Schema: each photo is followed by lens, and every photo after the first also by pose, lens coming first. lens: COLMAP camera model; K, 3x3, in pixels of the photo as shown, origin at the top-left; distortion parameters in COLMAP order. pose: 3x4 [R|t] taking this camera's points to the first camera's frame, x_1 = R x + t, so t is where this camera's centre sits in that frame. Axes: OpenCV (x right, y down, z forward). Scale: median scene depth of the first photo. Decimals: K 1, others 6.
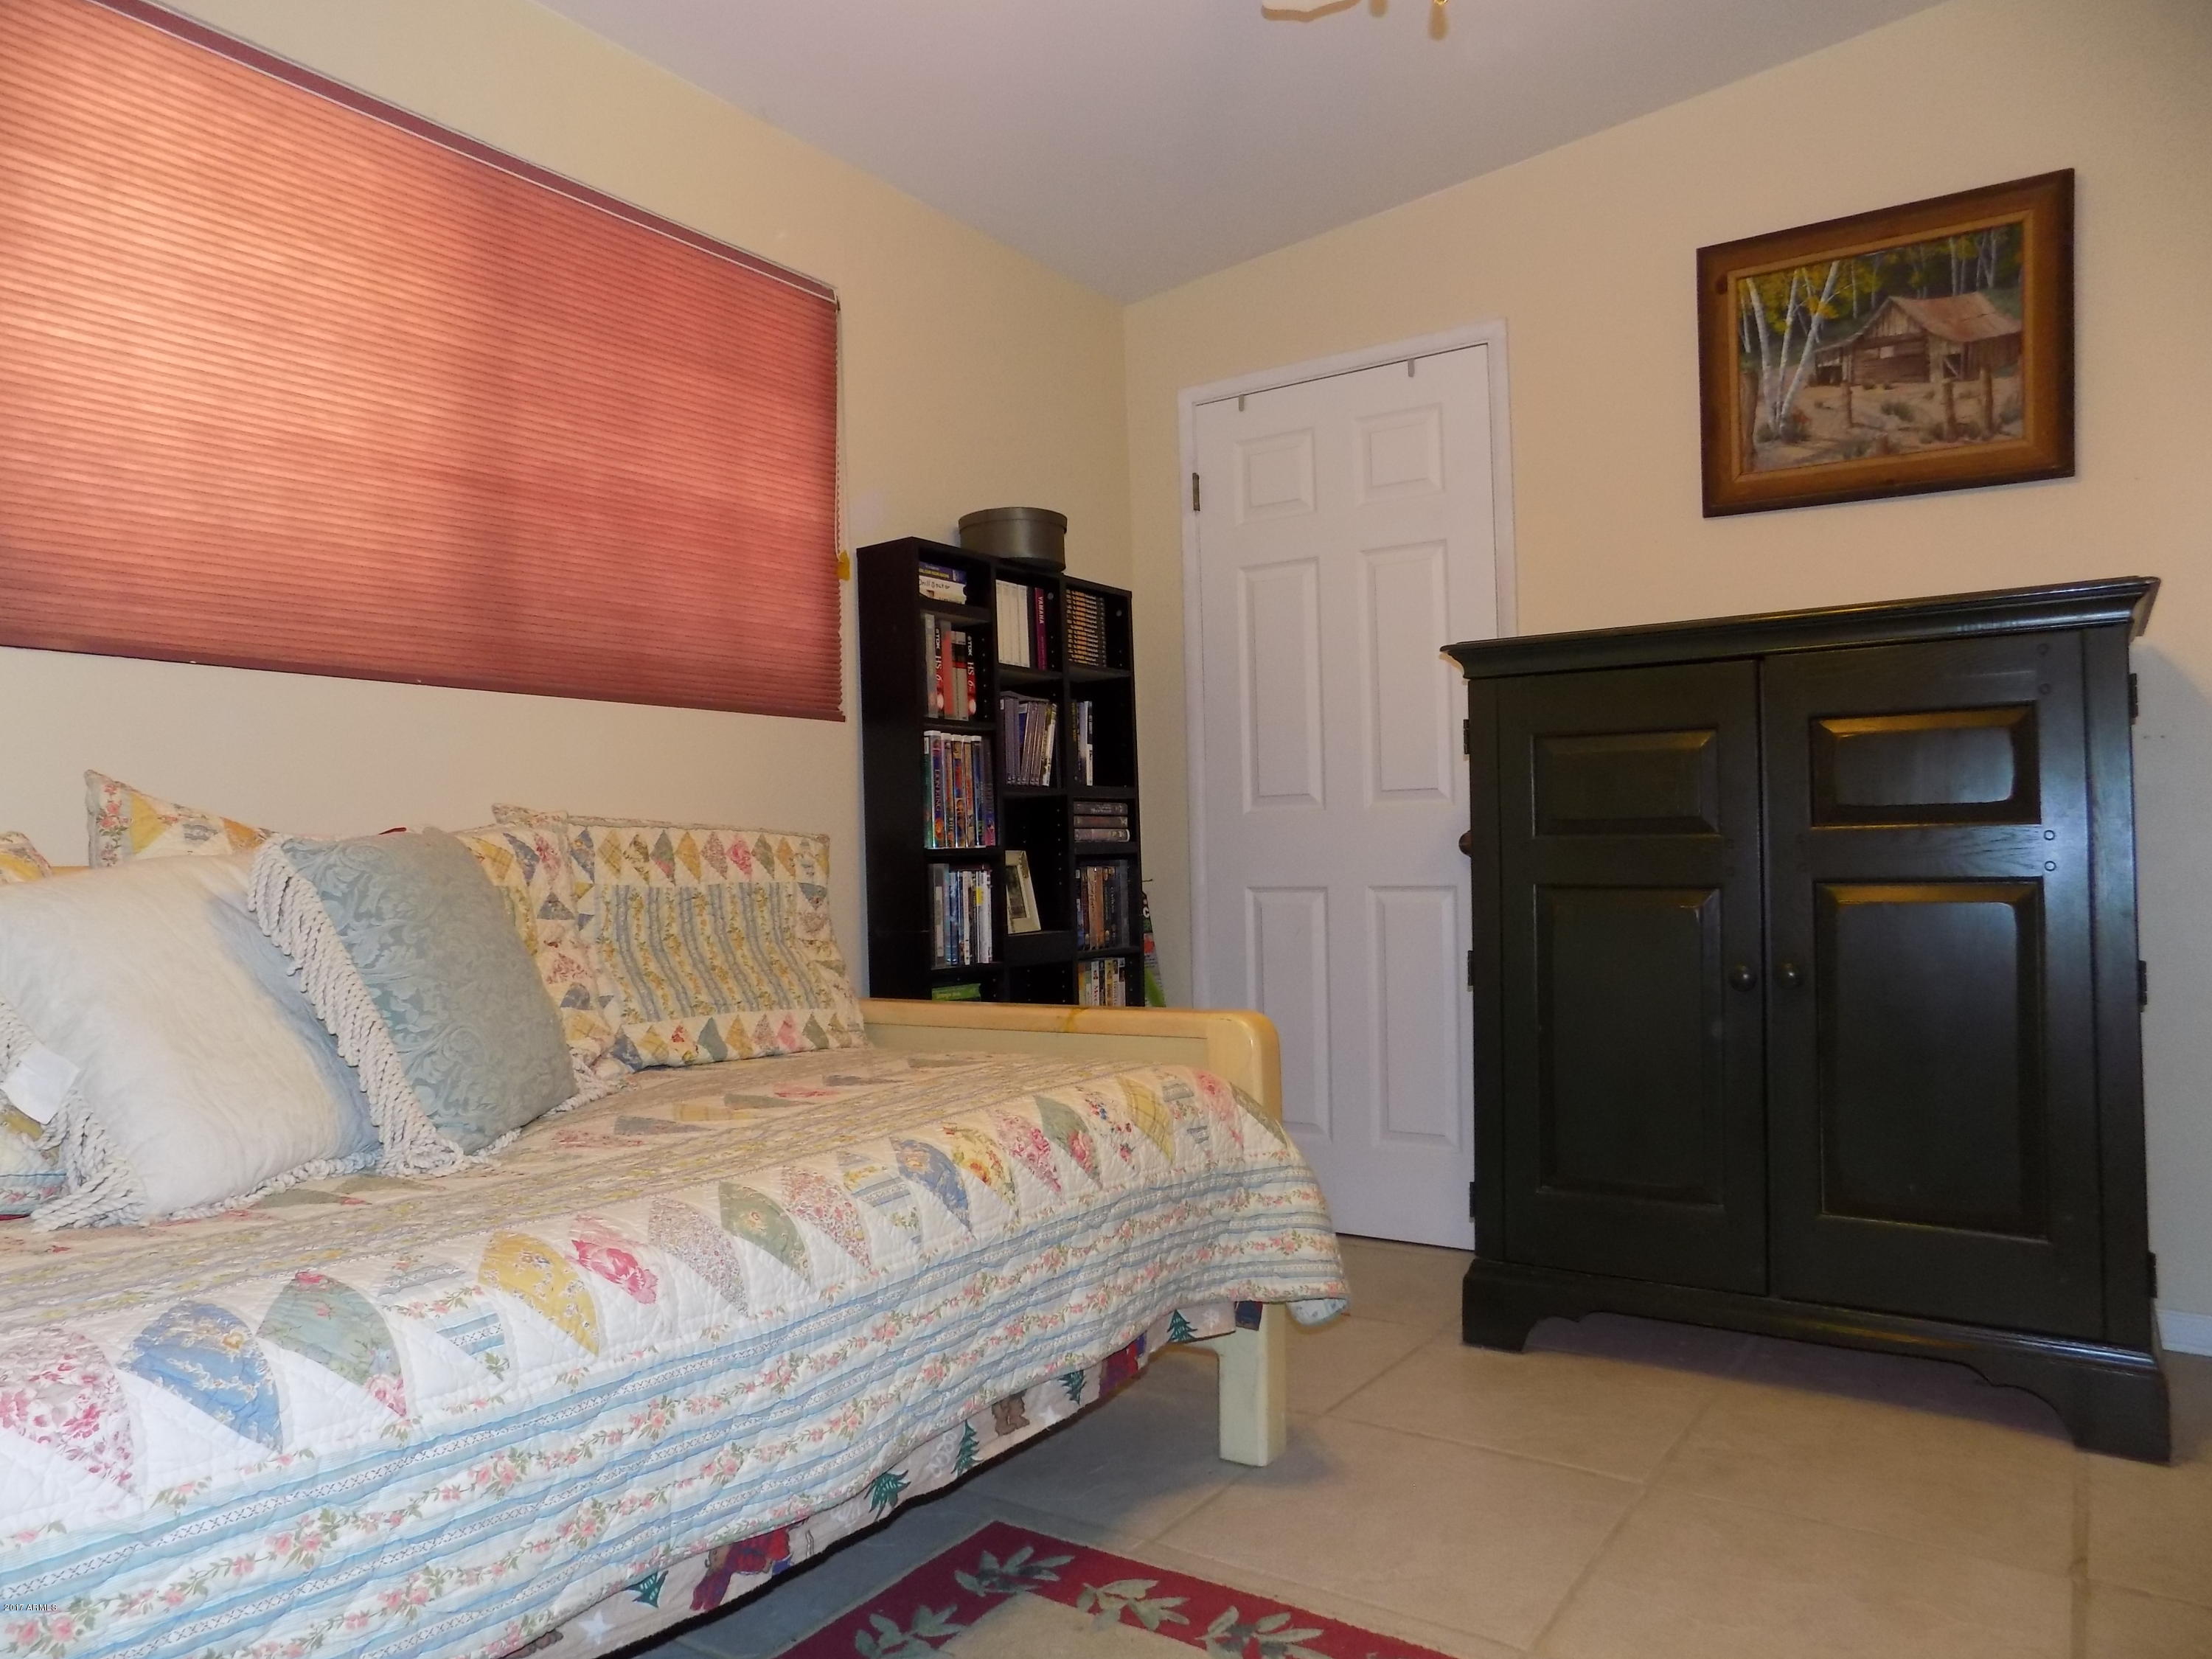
lens RADIAL K [[1498.8, 0, 1103.2], [0, 1498.8, 835.3], [0, 0, 1]] dist [-0.064499, 0.063419]
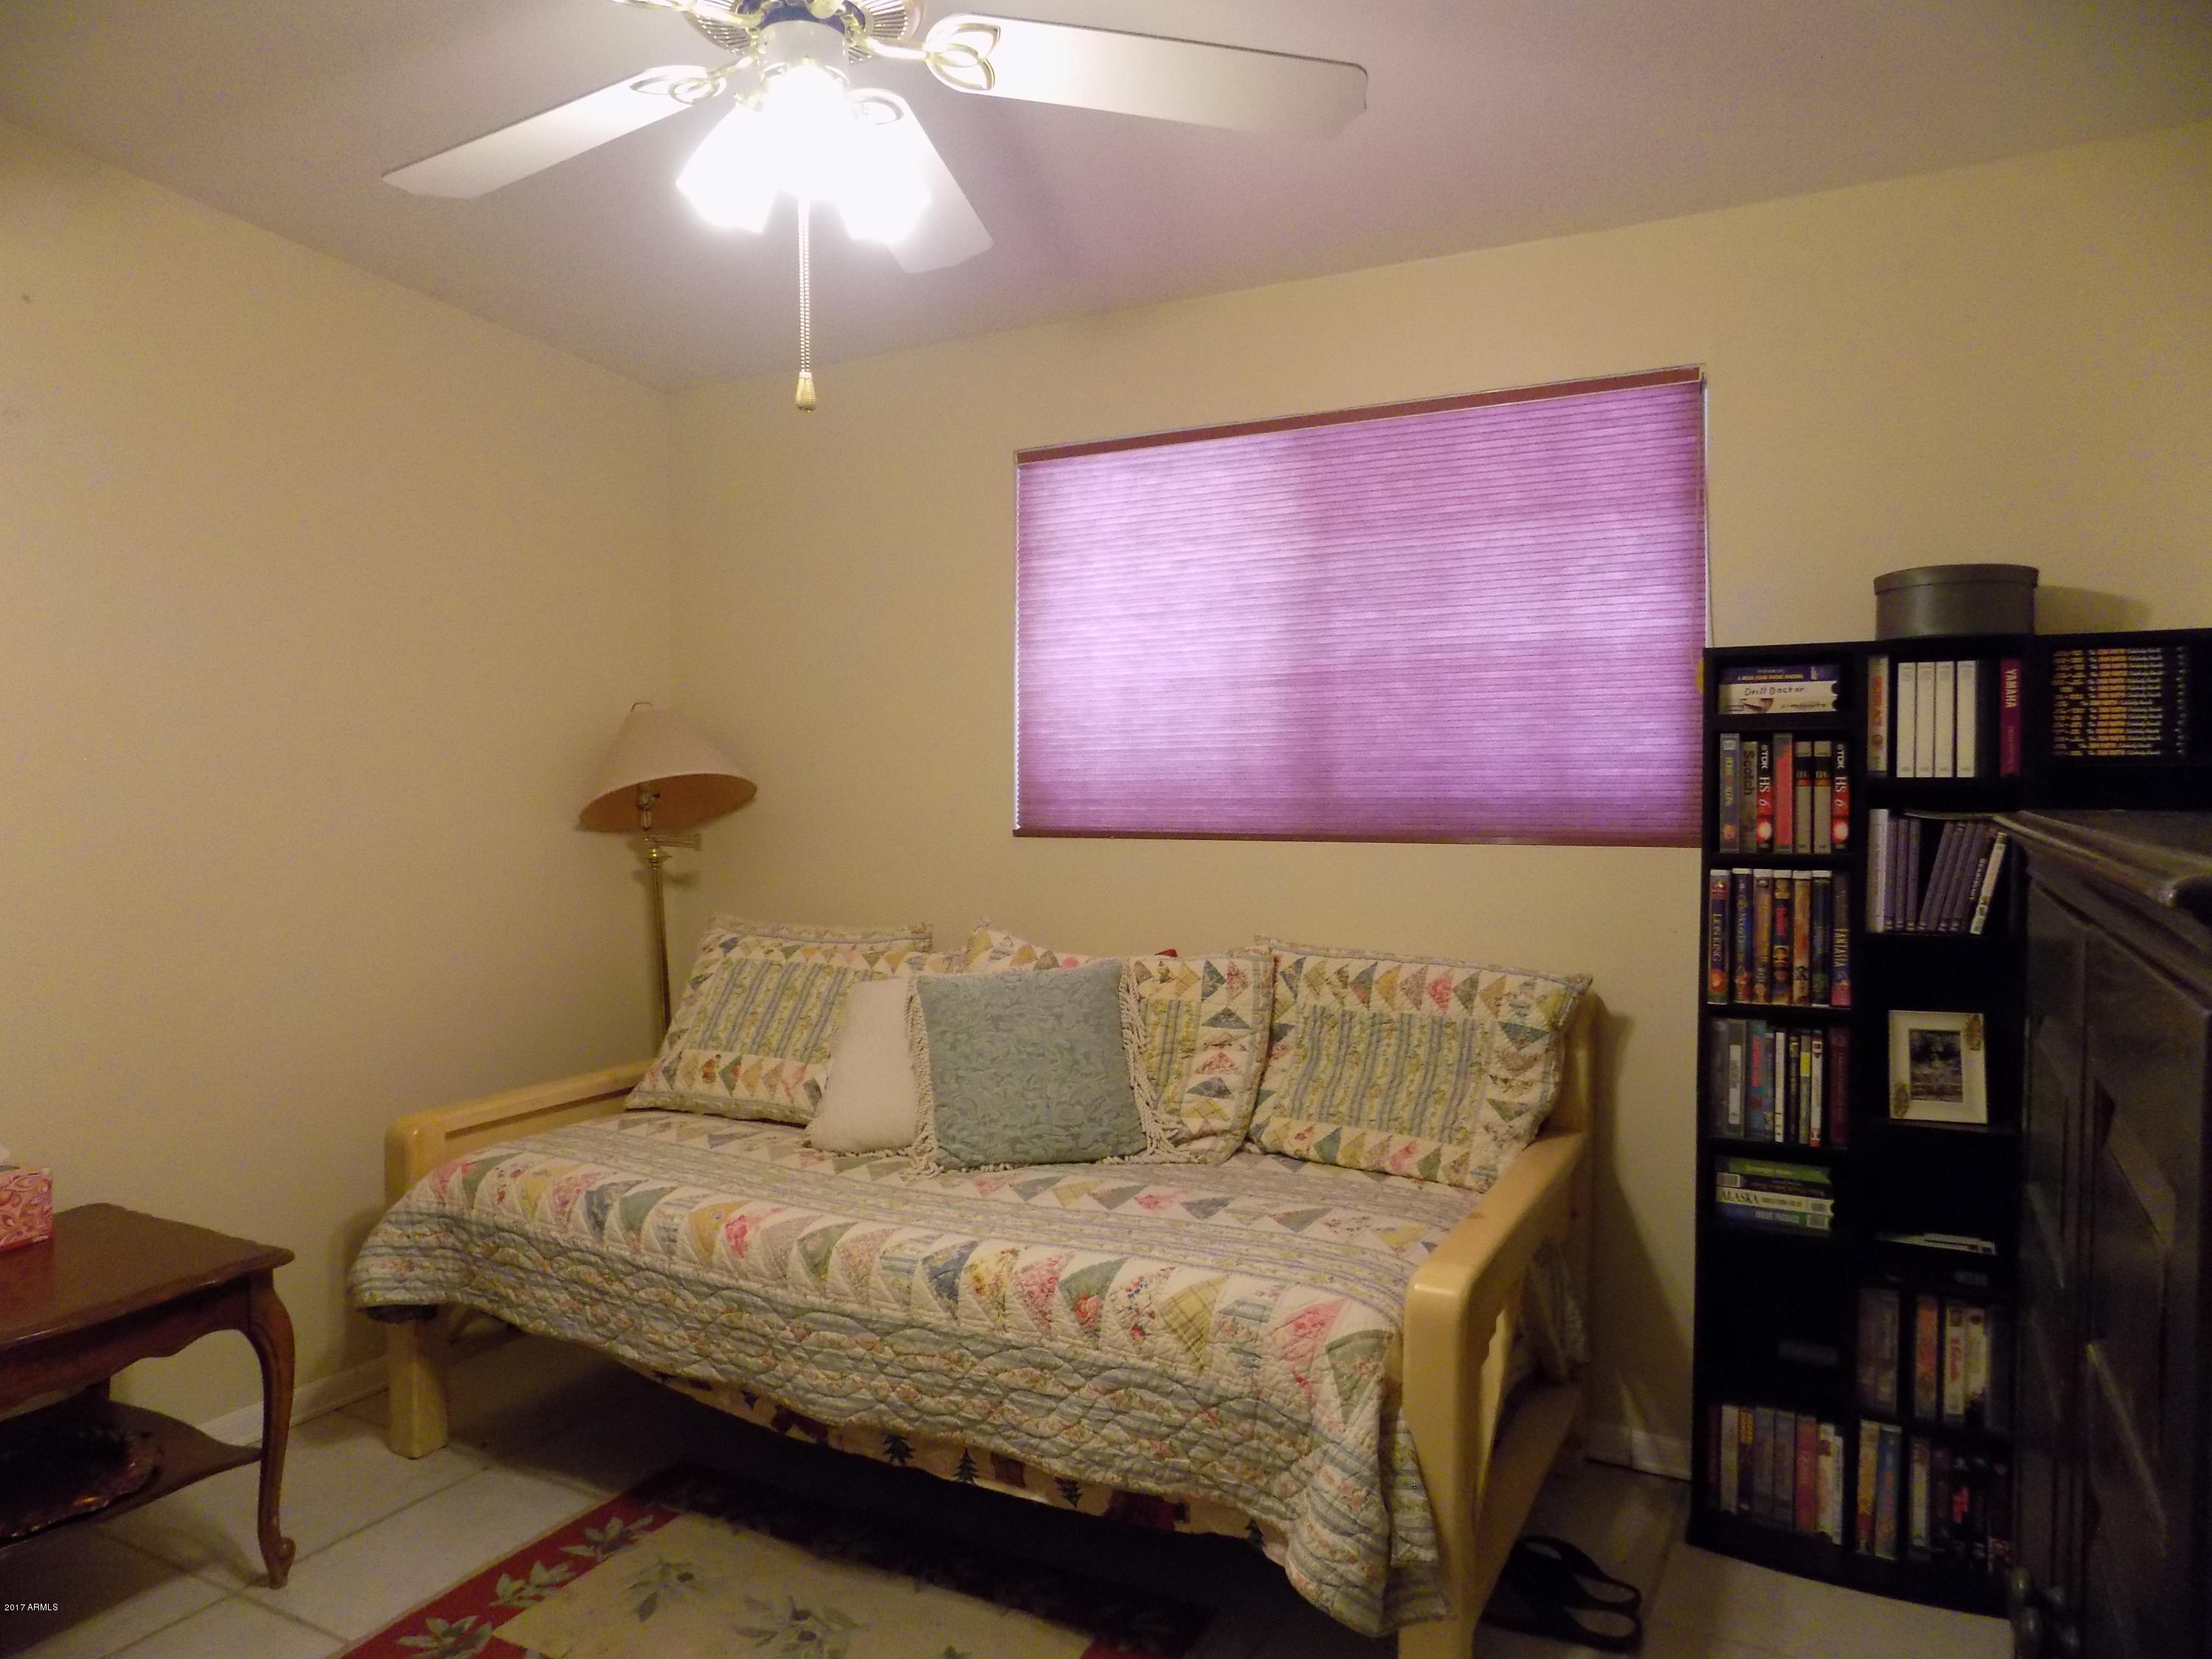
lens RADIAL K [[1498.8, 0, 1089.8], [0, 1498.8, 838.5], [0, 0, 1]] dist [-0.064499, 0.063419]
pose [[0.101818, 0.062003, -0.992869, 0.857523], [0.022931, 0.997644, 0.064653, -0.183752], [0.994539, -0.029351, 0.100157, 0.658484]]
